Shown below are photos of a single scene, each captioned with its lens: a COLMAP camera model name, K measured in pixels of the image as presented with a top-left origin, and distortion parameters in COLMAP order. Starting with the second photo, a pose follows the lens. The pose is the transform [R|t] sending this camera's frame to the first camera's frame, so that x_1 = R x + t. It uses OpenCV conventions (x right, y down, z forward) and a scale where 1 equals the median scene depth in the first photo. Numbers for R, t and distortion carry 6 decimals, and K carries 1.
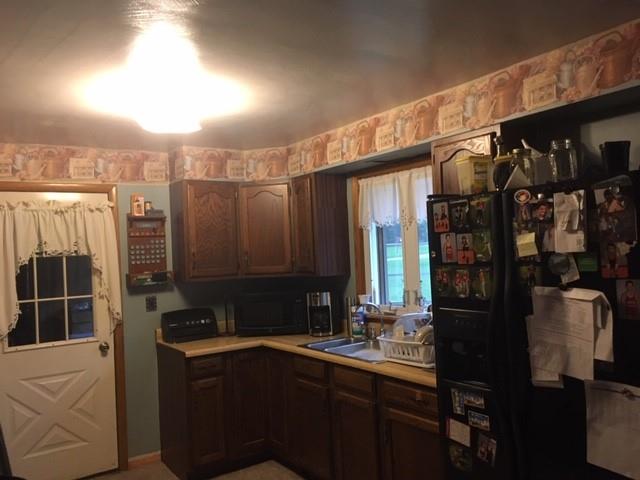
lens RADIAL K [[544.9, 0, 320.6], [0, 544.9, 241.8], [0, 0, 1]] dist [0.083077, -0.113666]
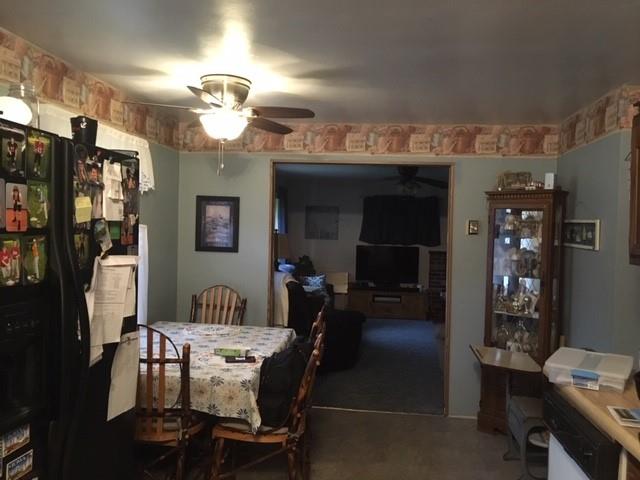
lens RADIAL K [[544.9, 0, 320.6], [0, 544.9, 241.8], [0, 0, 1]] dist [0.083077, -0.113666]
pose [[-0.755443, 0.015206, 0.655038, -0.119722], [0.000500, 0.999744, -0.022631, 0.019148], [-0.655214, -0.016769, -0.755257, 0.356217]]
